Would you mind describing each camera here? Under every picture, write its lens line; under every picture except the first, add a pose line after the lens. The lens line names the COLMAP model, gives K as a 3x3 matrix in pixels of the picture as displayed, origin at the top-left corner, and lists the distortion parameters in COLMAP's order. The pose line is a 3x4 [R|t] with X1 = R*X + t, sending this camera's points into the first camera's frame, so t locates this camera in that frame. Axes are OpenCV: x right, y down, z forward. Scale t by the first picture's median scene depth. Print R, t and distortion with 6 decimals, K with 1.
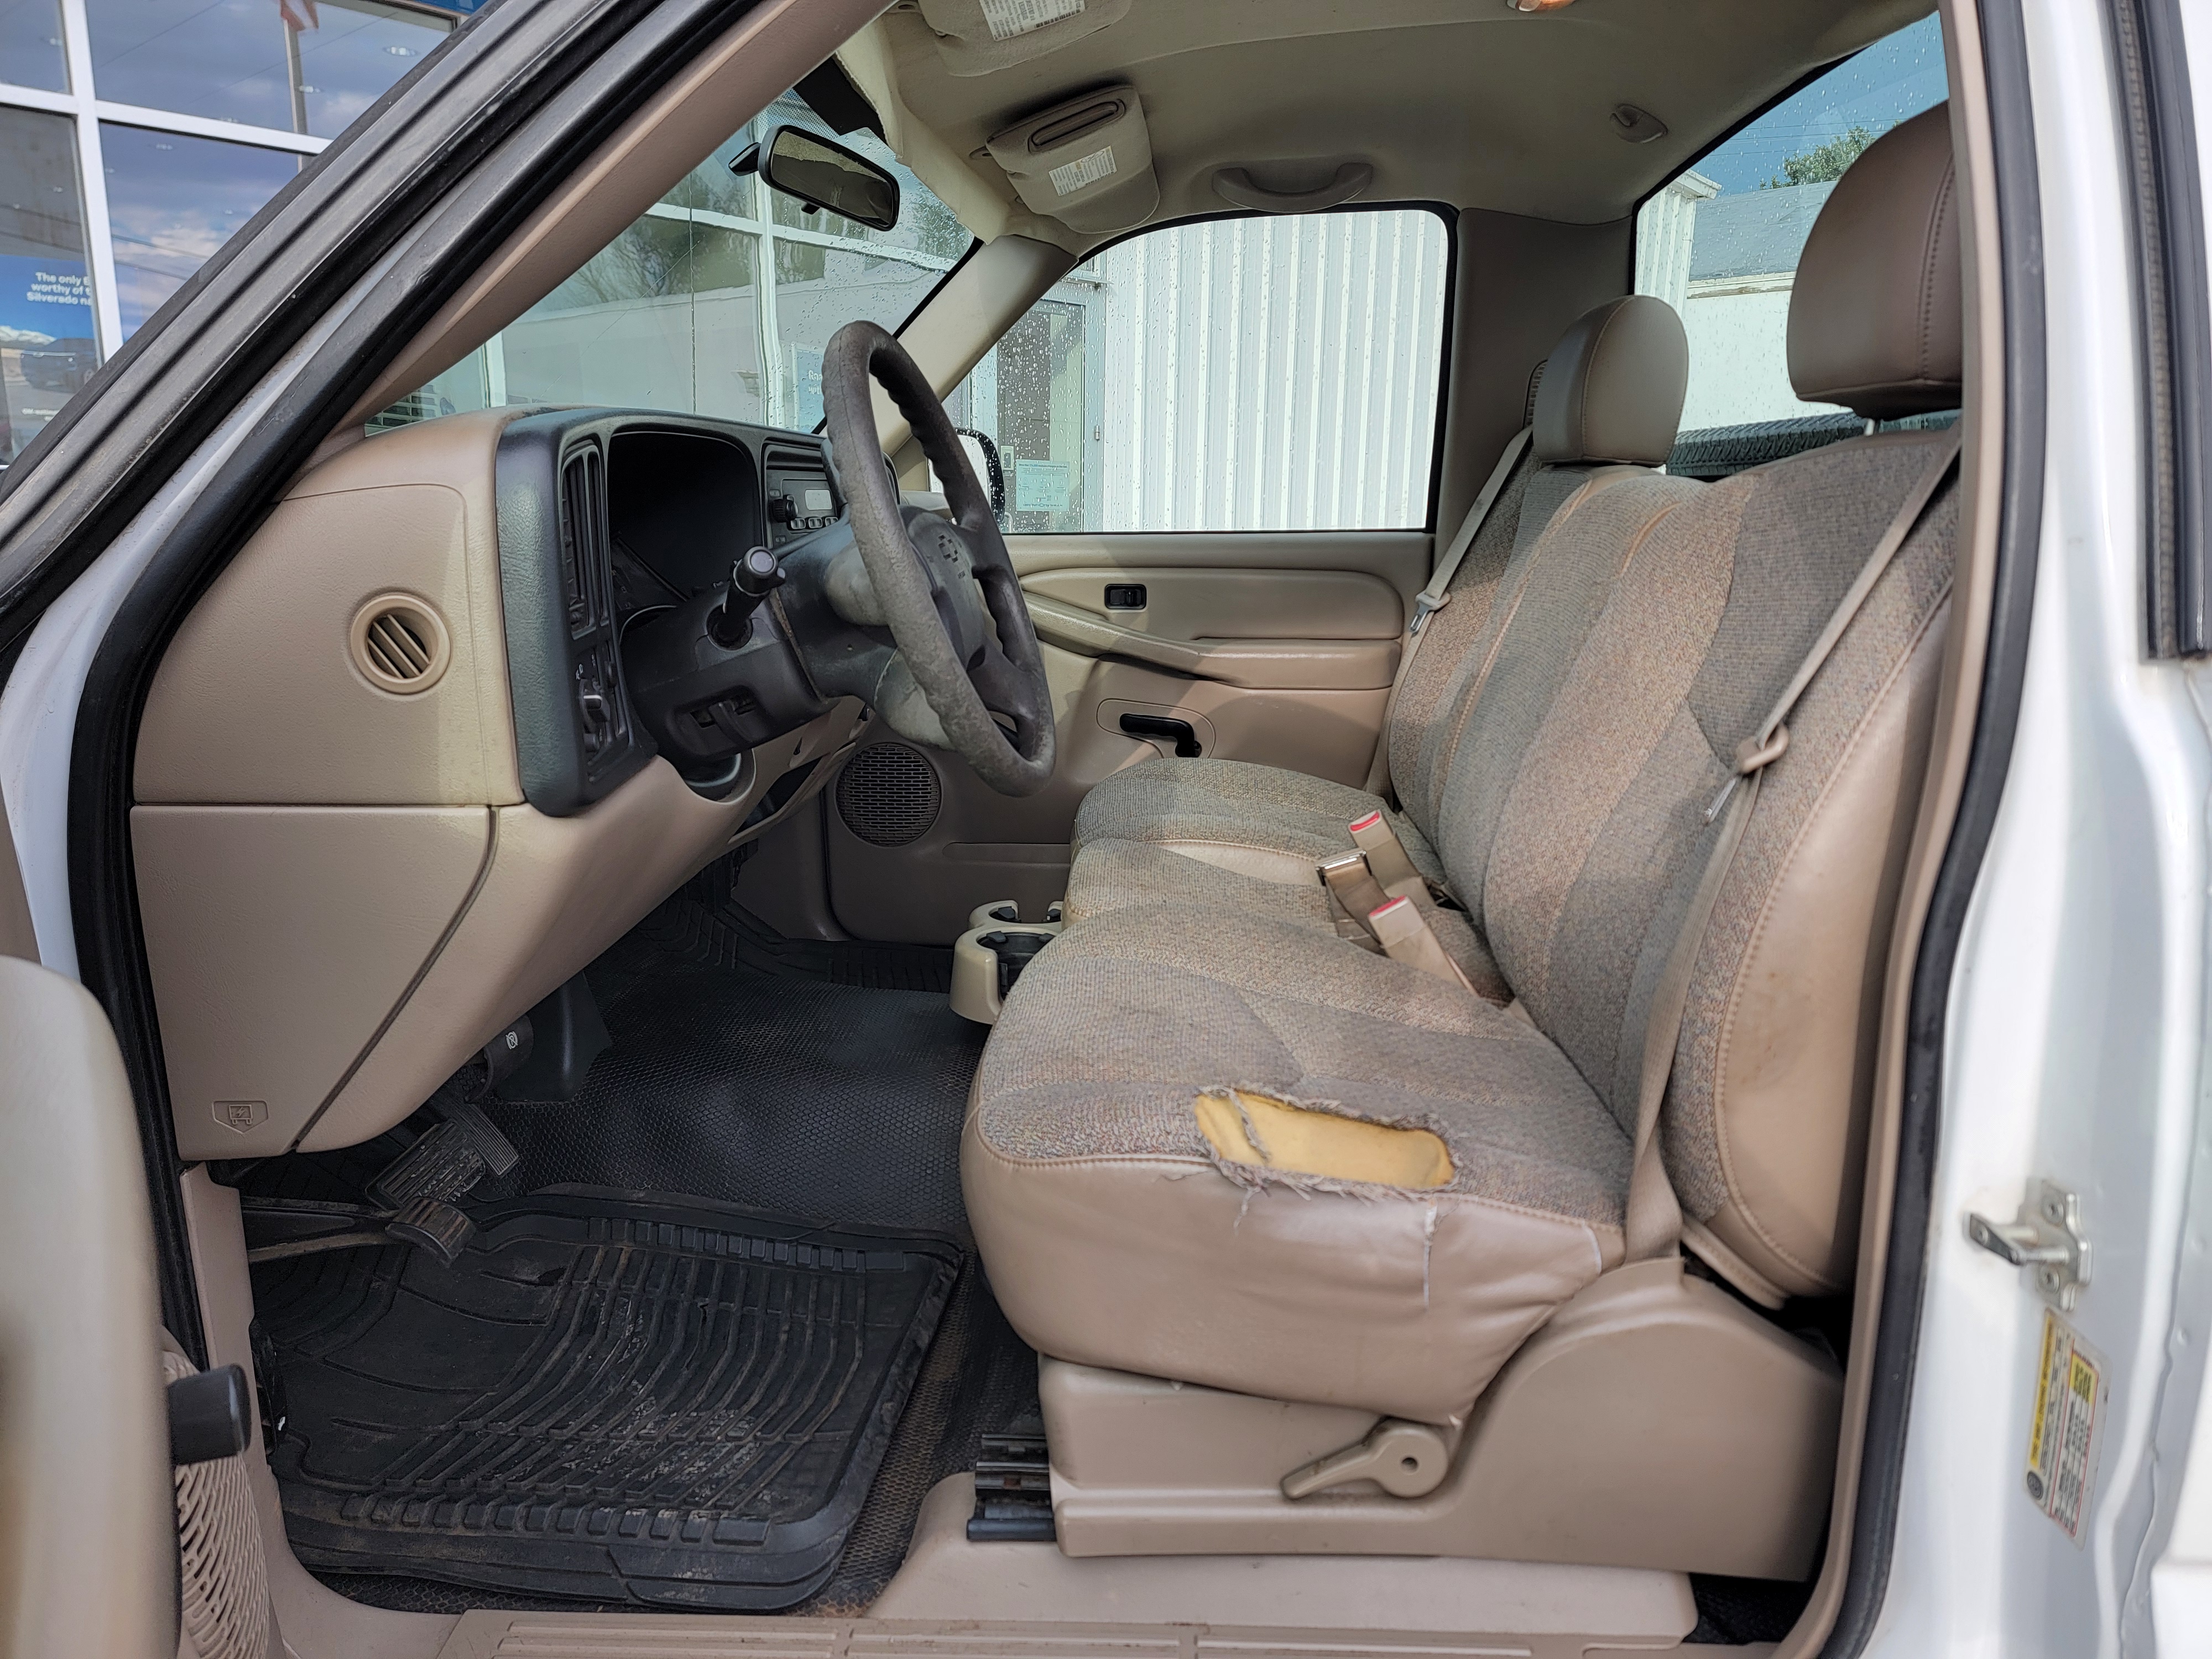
lens RADIAL K [[1524.6, 0, 1118.5], [0, 1524.6, 823.1], [0, 0, 1]] dist [0.084673, -0.075982]
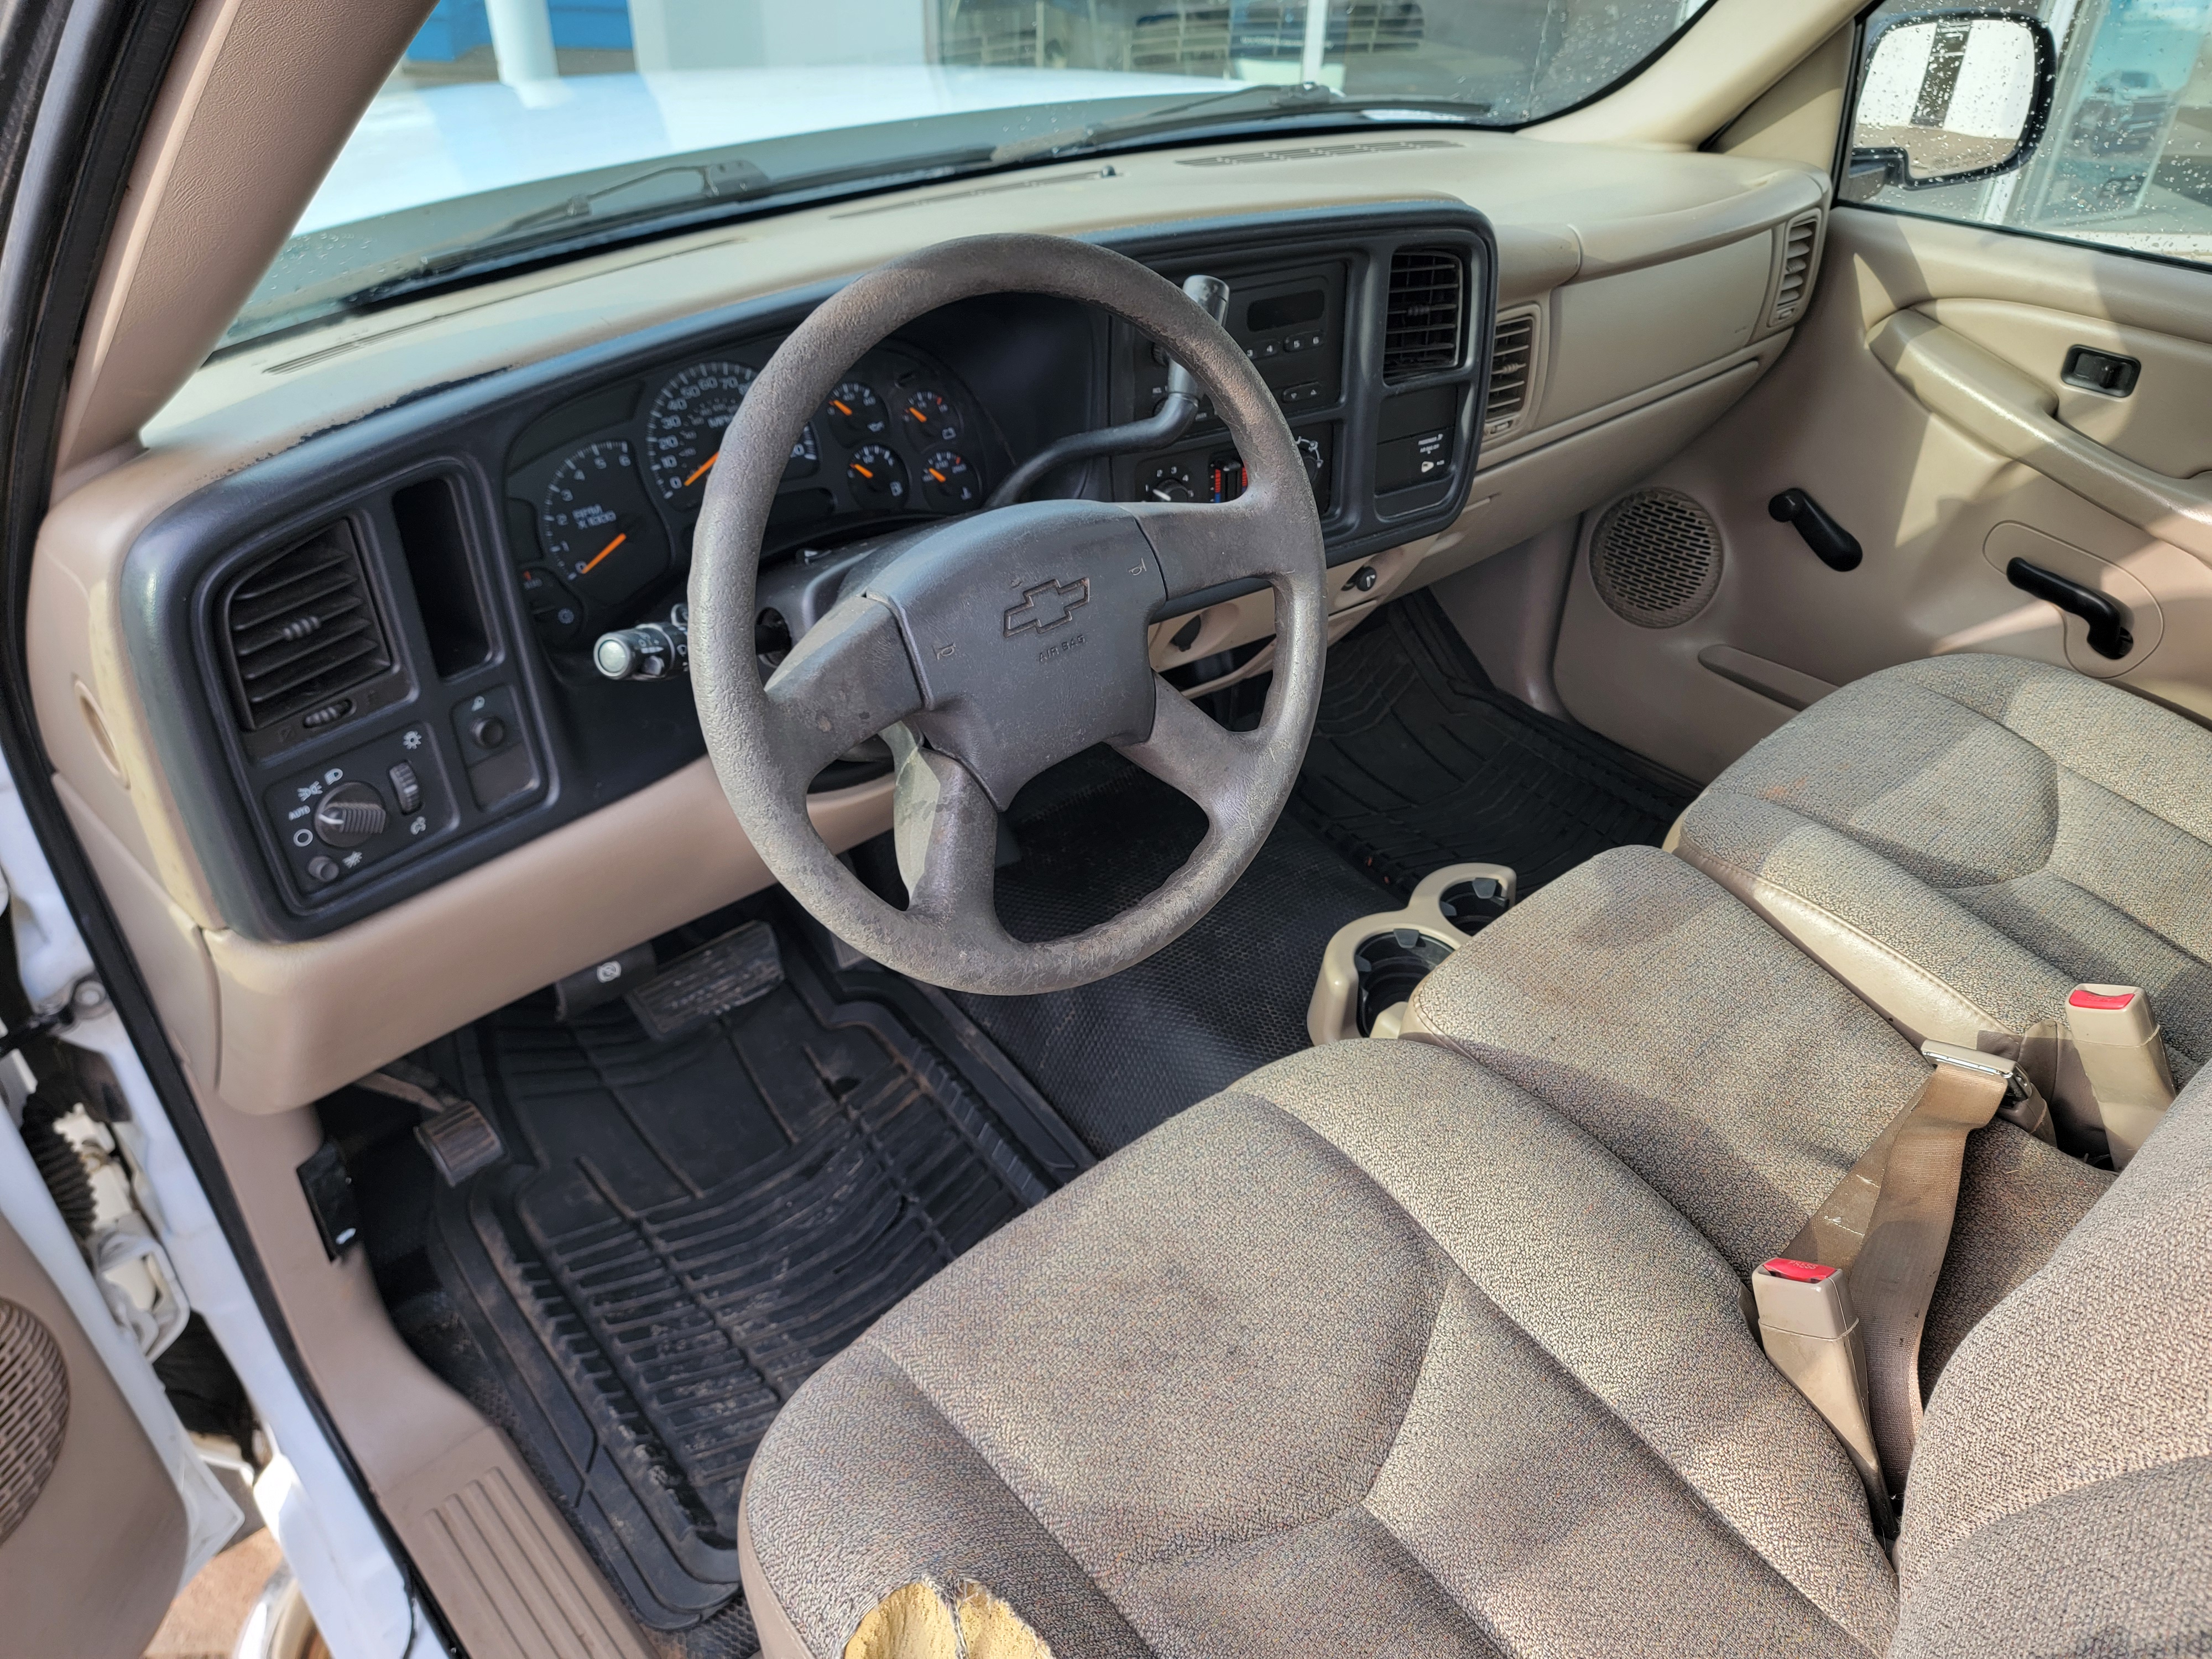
lens RADIAL K [[1537.4, 0, 1151.0], [0, 1537.4, 828.3], [0, 0, 1]] dist [0.075494, -0.070585]
pose [[0.708487, 0.414681, -0.571040, 0.166318], [-0.169540, 0.885469, 0.432667, -0.192701], [0.685057, -0.209725, 0.697648, 0.276760]]
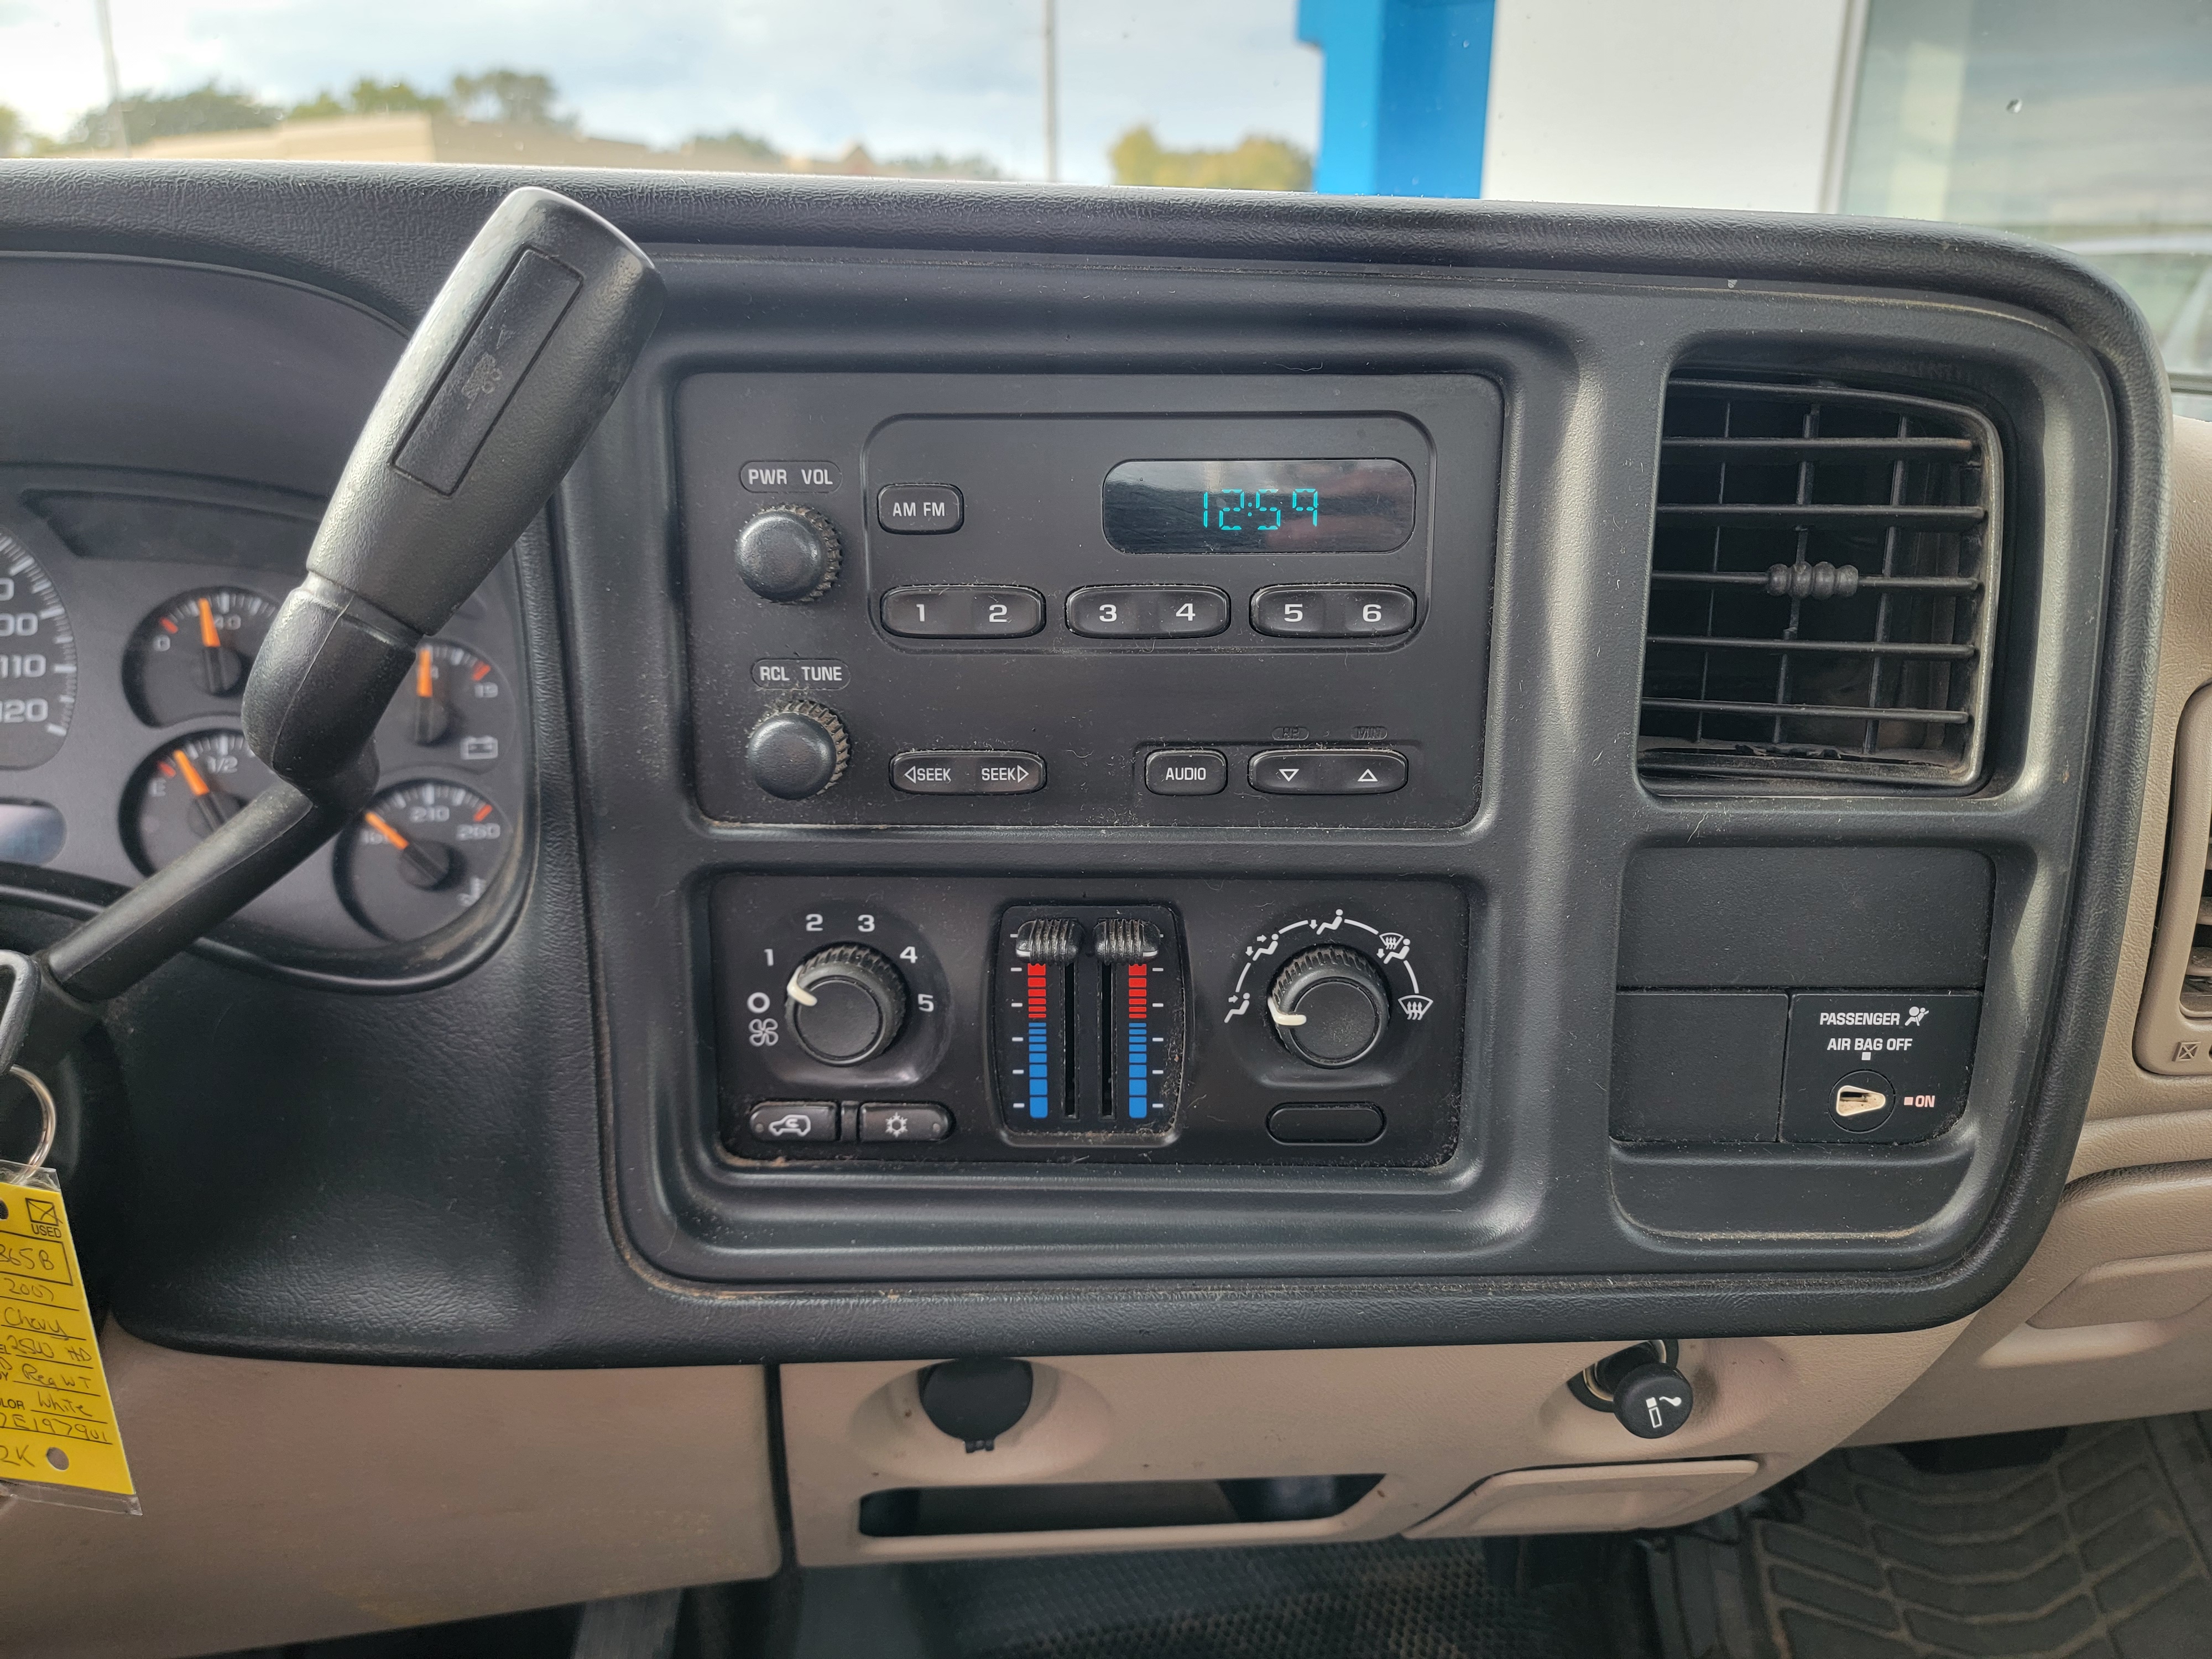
lens RADIAL K [[1524.6, 0, 1118.5], [0, 1524.6, 823.1], [0, 0, 1]] dist [0.084673, -0.075982]
pose [[0.194625, 0.277008, -0.940950, 0.009262], [-0.201889, 0.950068, 0.237934, -0.139929], [0.959876, 0.143659, 0.240832, 0.614524]]
